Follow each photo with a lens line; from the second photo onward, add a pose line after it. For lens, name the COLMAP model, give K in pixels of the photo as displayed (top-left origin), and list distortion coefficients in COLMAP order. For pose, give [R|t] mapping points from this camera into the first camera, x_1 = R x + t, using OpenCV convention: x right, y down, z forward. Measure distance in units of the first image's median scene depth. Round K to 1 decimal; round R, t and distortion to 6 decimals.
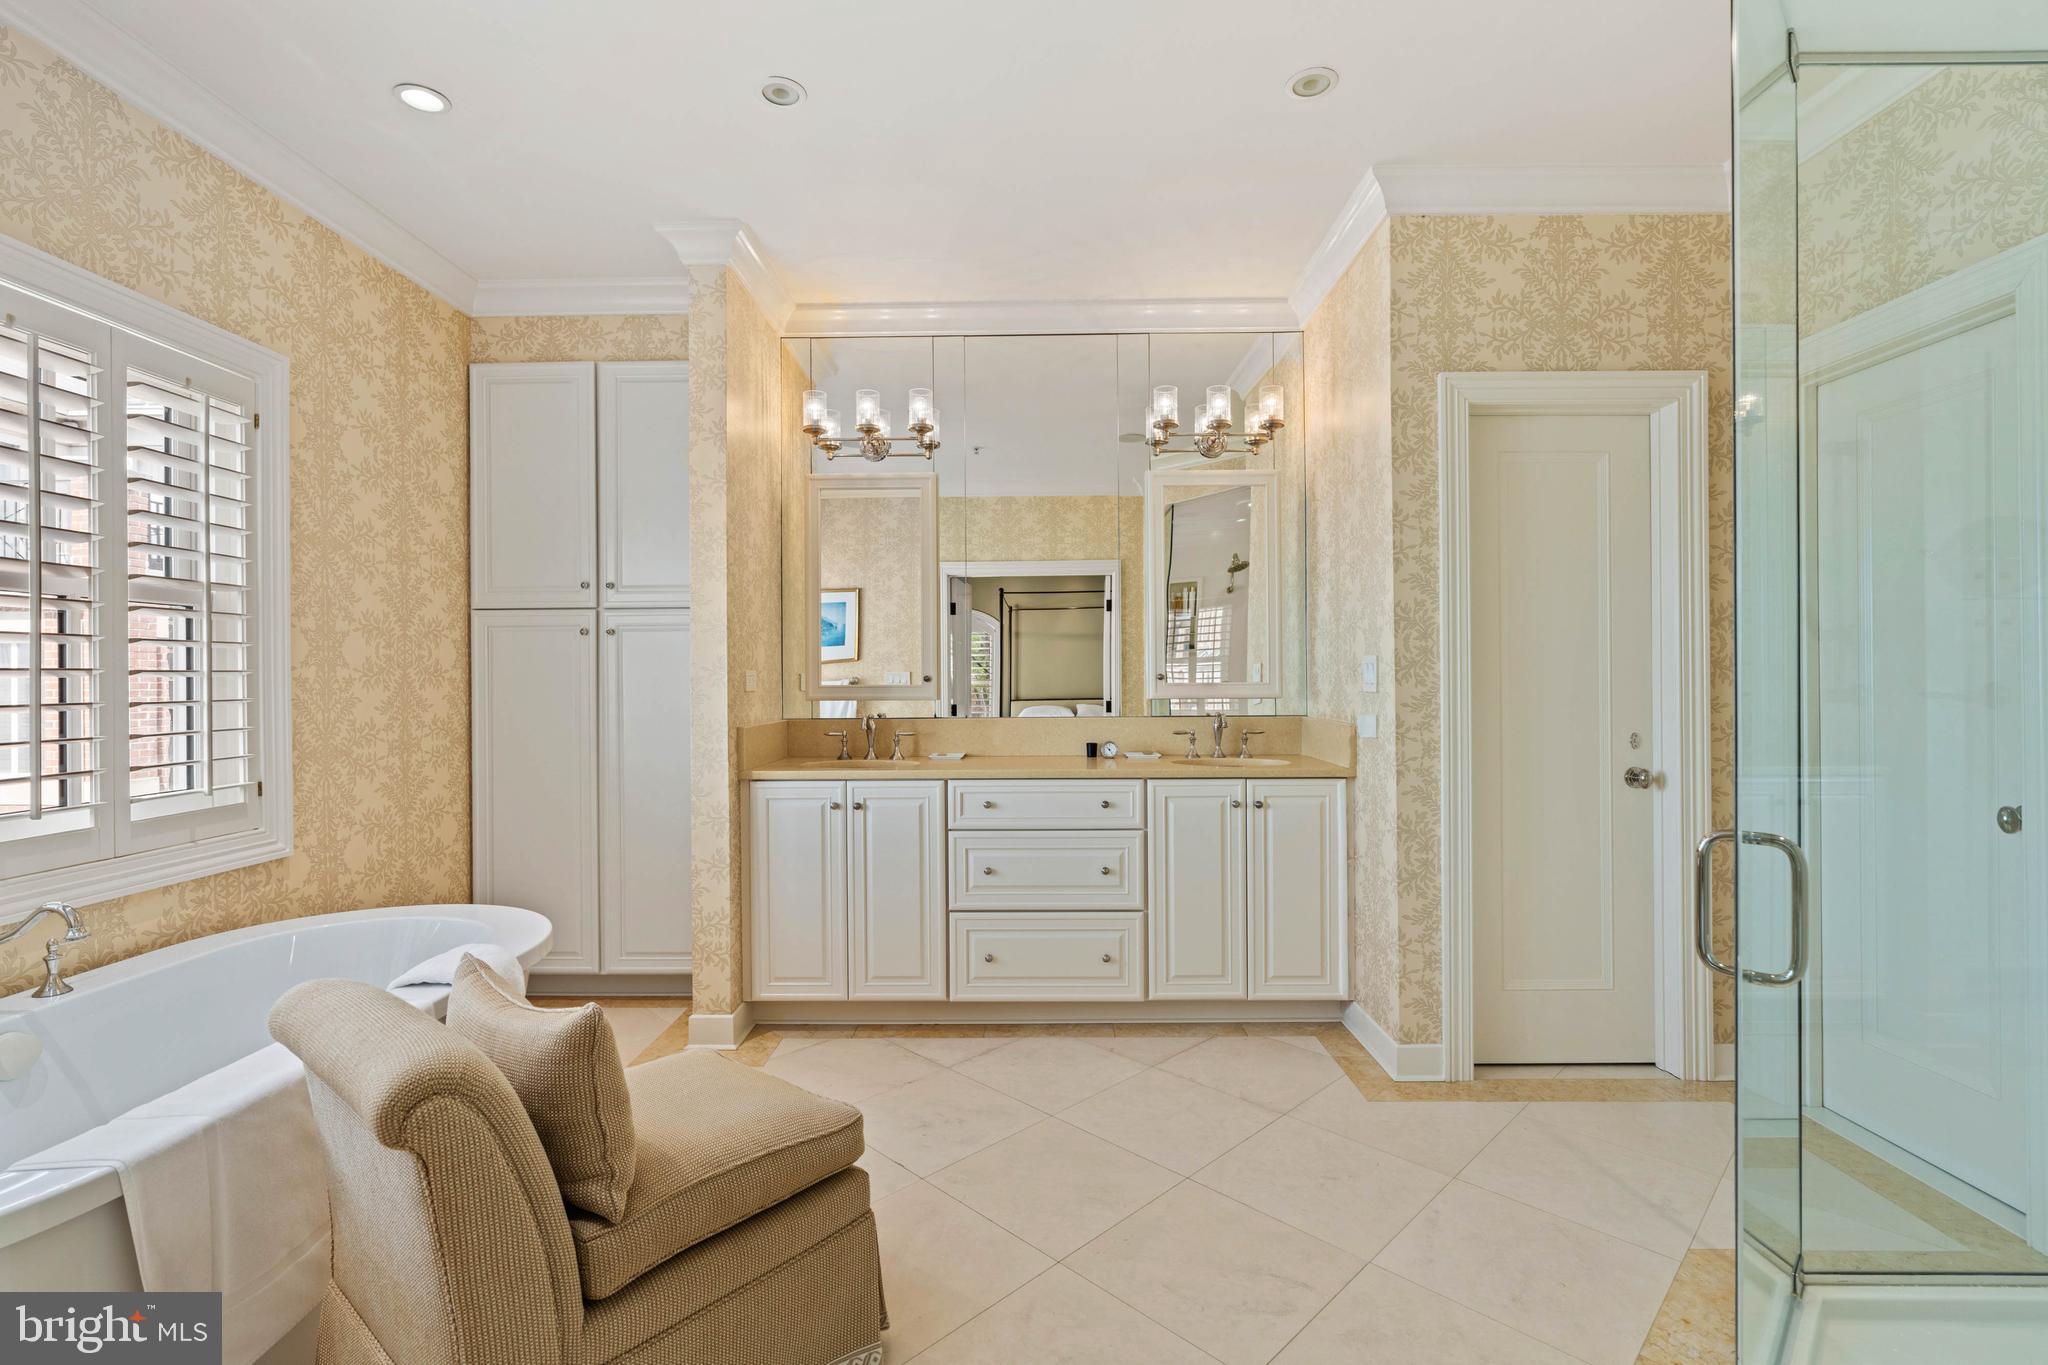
lens RADIAL K [[937.4, 0, 1023.7], [0, 937.4, 680.5], [0, 0, 1]] dist [-0.001549, 0.001237]
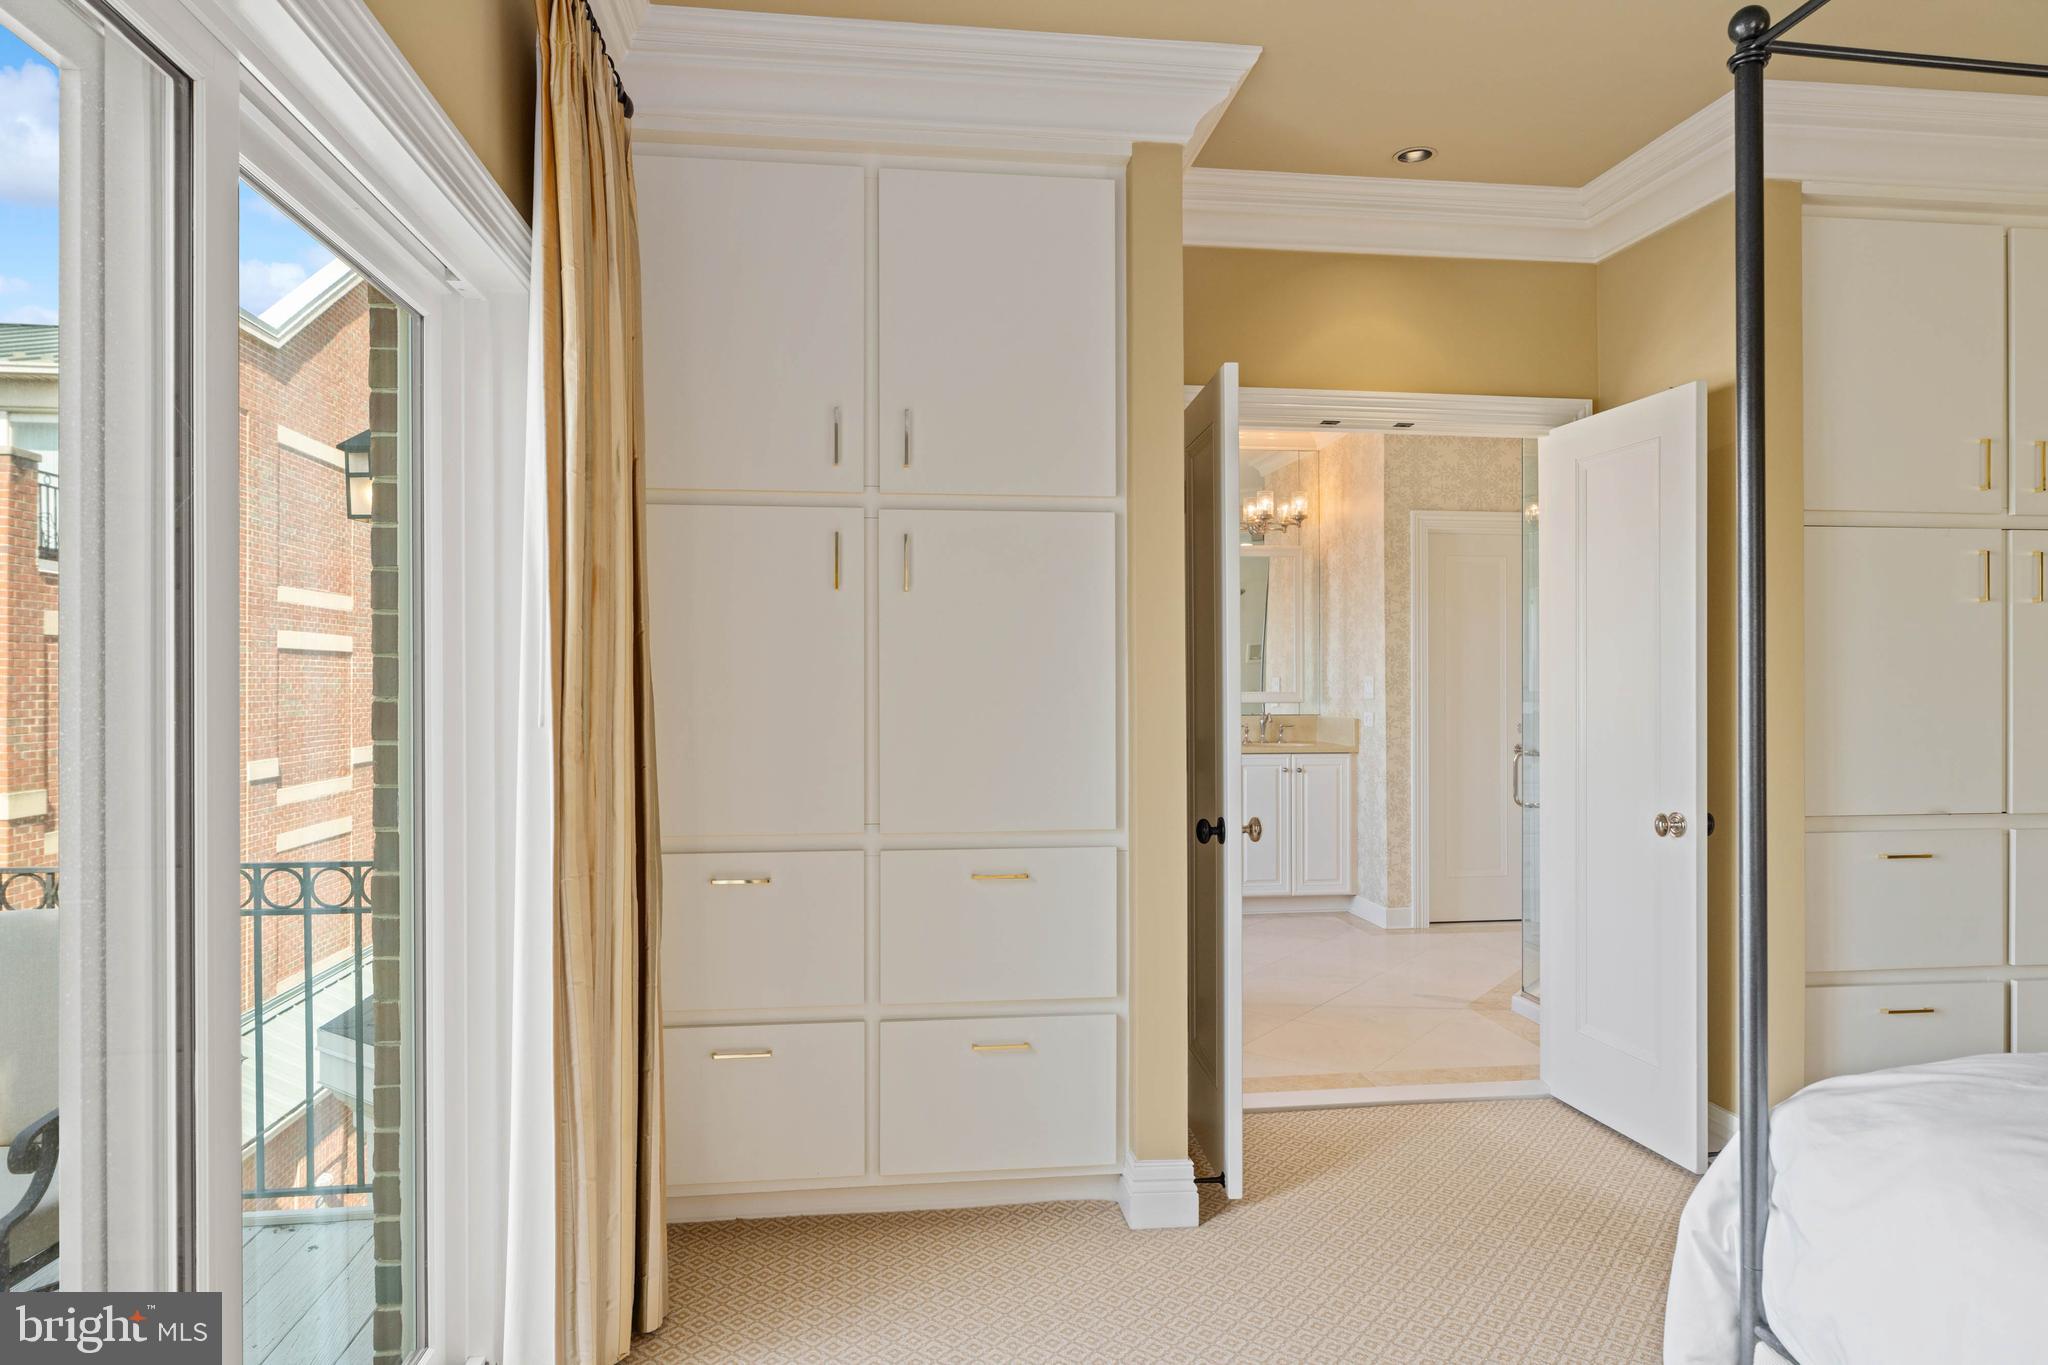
lens RADIAL K [[1239.5, 0, 1024.4], [0, 1239.5, 684.6], [0, 0, 1]] dist [0.004455, 0.000272]
pose [[0.989737, 0.003632, 0.142852, -0.537712], [-0.004110, 0.999987, 0.003052, -0.016515], [-0.142839, -0.003608, 0.989739, -1.059411]]
